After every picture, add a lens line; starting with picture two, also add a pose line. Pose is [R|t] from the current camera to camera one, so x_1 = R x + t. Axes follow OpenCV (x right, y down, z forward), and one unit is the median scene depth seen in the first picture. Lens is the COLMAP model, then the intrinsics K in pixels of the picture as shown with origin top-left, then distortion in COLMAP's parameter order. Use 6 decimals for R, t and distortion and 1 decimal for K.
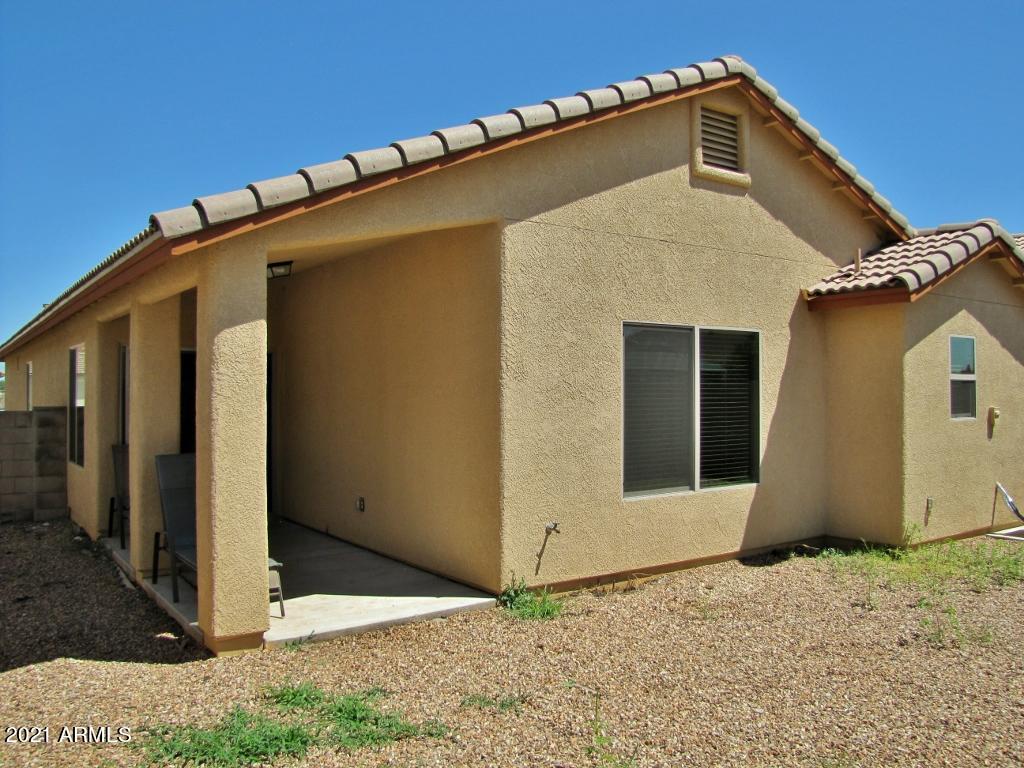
lens RADIAL K [[855.1, 0, 512.0], [0, 855.1, 384.0], [0, 0, 1]] dist [-0.180073, 0.119202]
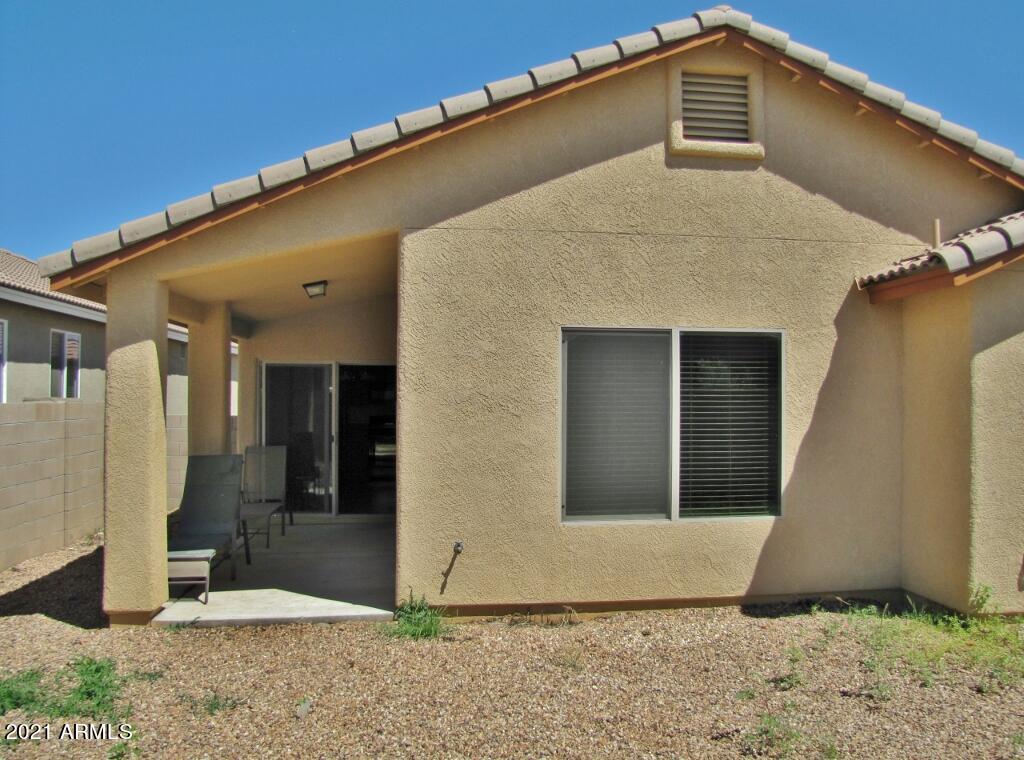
lens RADIAL K [[868.4, 0, 576.7], [0, 868.4, 385.6], [0, 0, 1]] dist [-0.177167, 0.123548]
pose [[0.892292, -0.001307, -0.451456, 0.527363], [-0.000467, 0.999993, -0.003818, -0.007152], [0.451458, 0.003618, 0.892285, 0.173244]]
